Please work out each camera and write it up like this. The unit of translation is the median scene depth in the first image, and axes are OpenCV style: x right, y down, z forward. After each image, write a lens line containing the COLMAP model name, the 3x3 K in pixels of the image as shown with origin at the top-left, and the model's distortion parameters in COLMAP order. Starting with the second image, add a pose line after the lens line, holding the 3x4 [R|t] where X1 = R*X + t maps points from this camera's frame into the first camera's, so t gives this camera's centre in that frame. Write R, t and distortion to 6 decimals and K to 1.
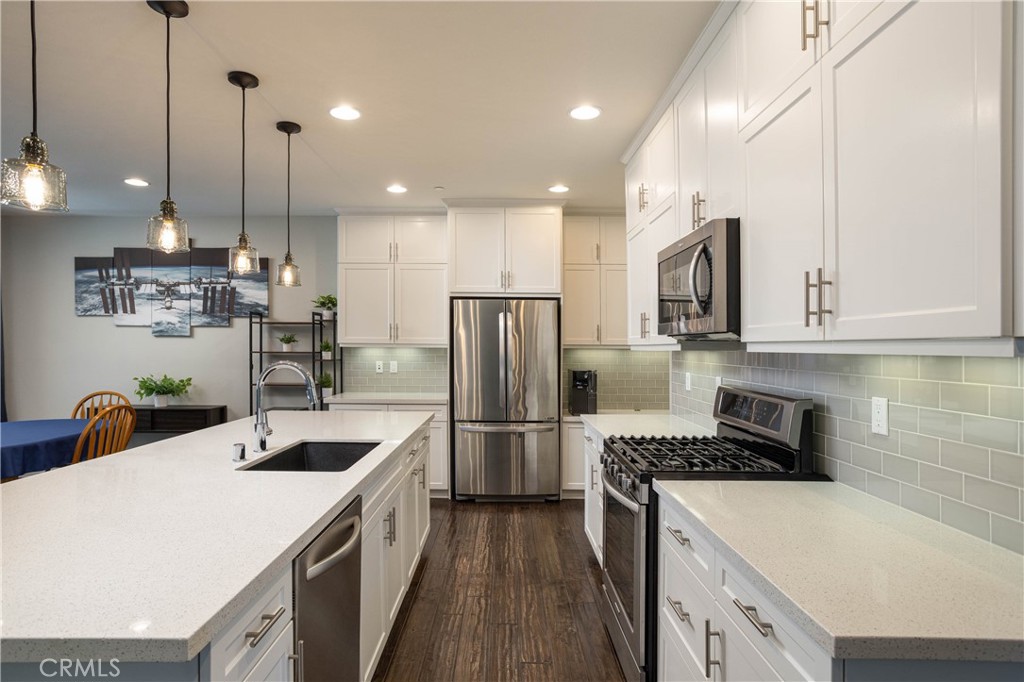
lens RADIAL K [[556.6, 0, 497.5], [0, 556.6, 348.0], [0, 0, 1]] dist [-0.021363, 0.007843]
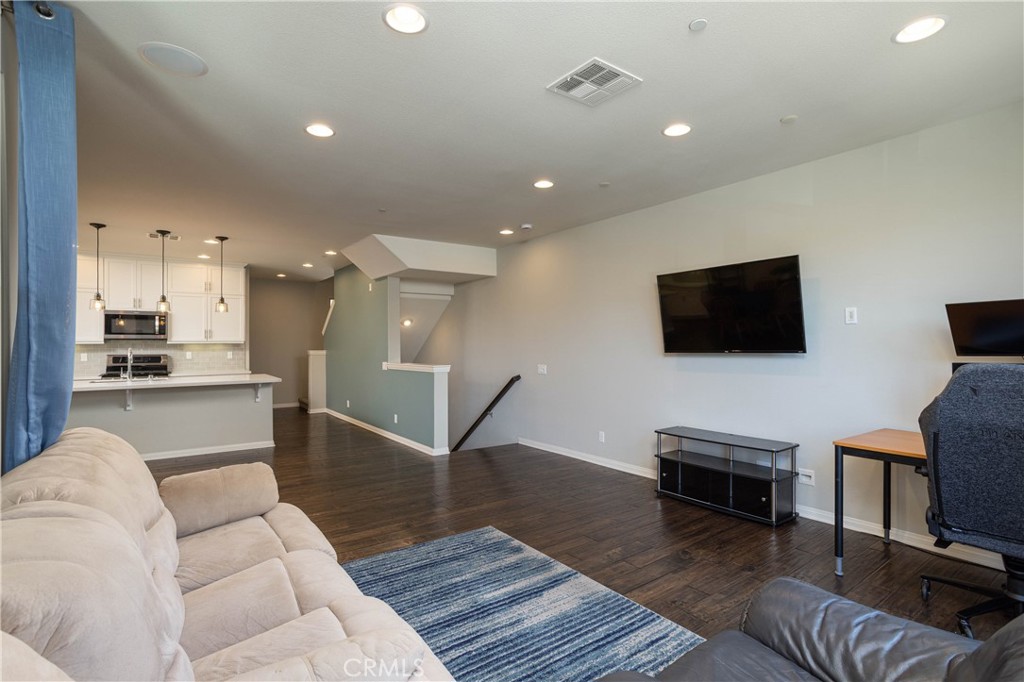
lens RADIAL K [[498.6, 0, 511.5], [0, 498.6, 339.3], [0, 0, 1]] dist [-0.017476, 0.002681]
pose [[-0.594764, 0.001972, 0.803898, -1.517240], [0.002449, 0.999997, -0.000641, -0.006052], [-0.803897, 0.001587, -0.594767, 0.409603]]
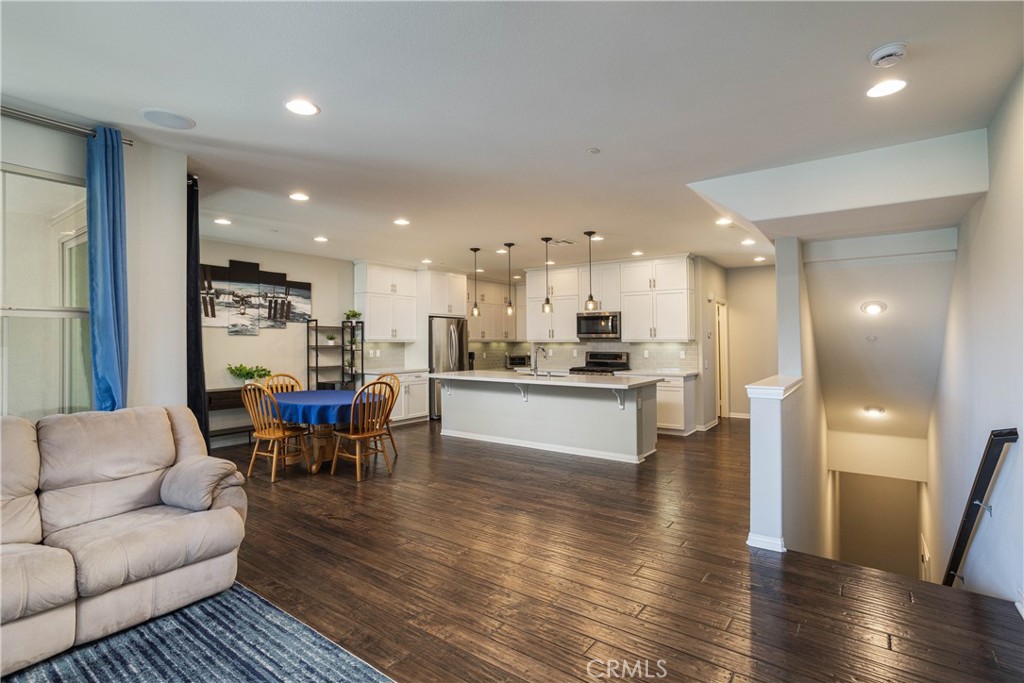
lens RADIAL K [[498.6, 0, 506.9], [0, 498.6, 343.8], [0, 0, 1]] dist [-0.017476, 0.002681]
pose [[0.578401, -0.011677, 0.815669, -1.216430], [0.005942, 0.999931, 0.010101, -0.009250], [-0.815731, -0.000995, 0.578430, -0.205960]]
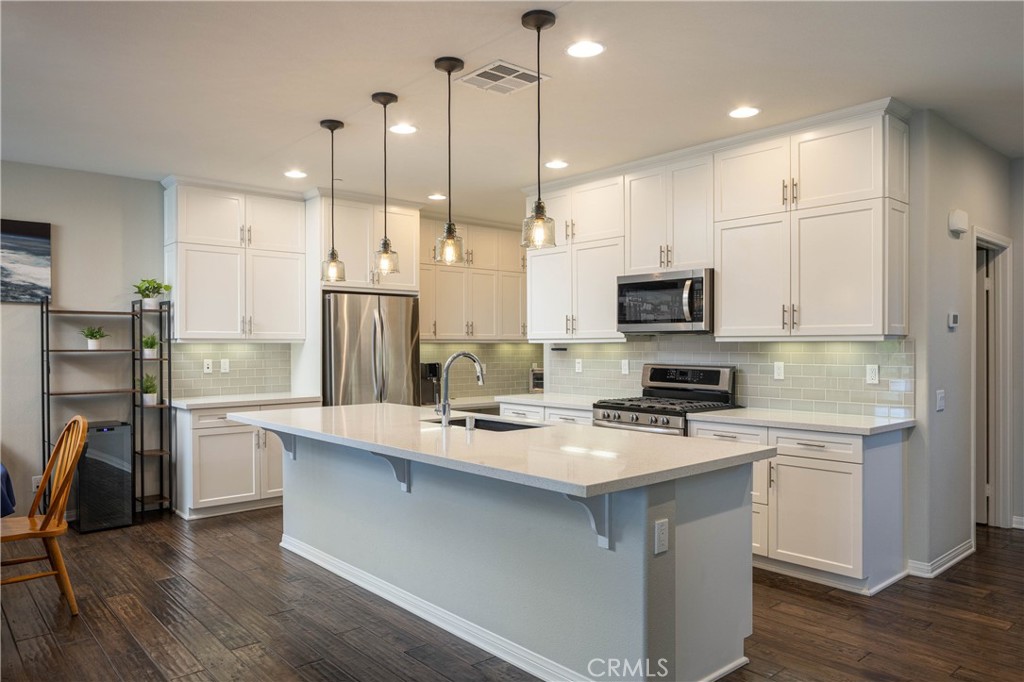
lens RADIAL K [[708.4, 0, 496.3], [0, 708.4, 368.7], [0, 0, 1]] dist [-0.001436, -0.010372]
pose [[0.748788, -0.029838, 0.662137, -0.604620], [0.008196, 0.999327, 0.035764, 0.002238], [-0.662759, -0.021353, 0.748529, -0.104527]]
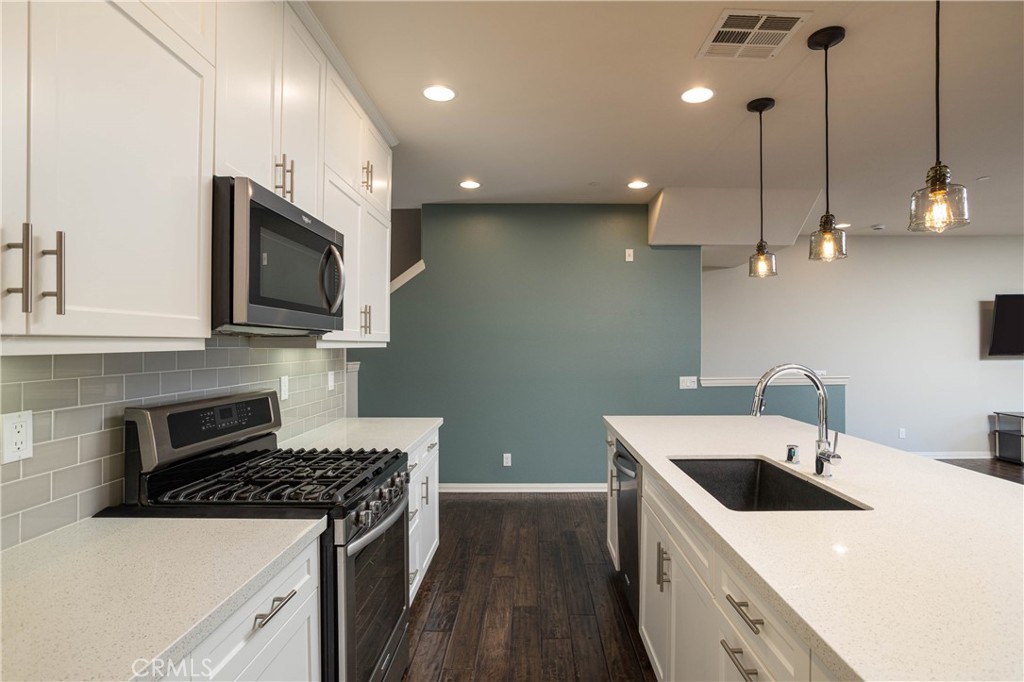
lens RADIAL K [[515.5, 0, 511.9], [0, 515.5, 338.1], [0, 0, 1]] dist [-0.029807, 0.007084]
pose [[-0.999976, -0.006868, -0.000012, 0.013712], [-0.006868, 0.999939, -0.008707, -0.002956], [0.000072, -0.008706, -0.999962, 0.756180]]
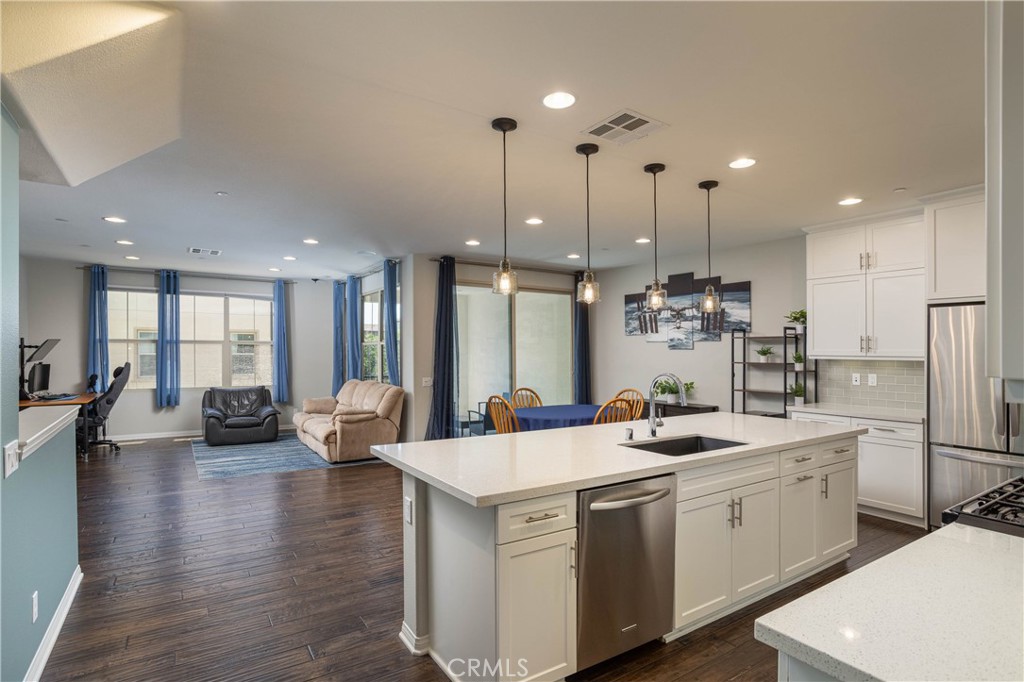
lens RADIAL K [[515.5, 0, 510.0], [0, 515.5, 363.4], [0, 0, 1]] dist [-0.029807, 0.007084]
pose [[0.560218, 0.016194, -0.828187, 0.192792], [-0.001465, 0.999827, 0.018559, -0.010199], [0.828344, -0.009184, 0.560145, -0.011698]]
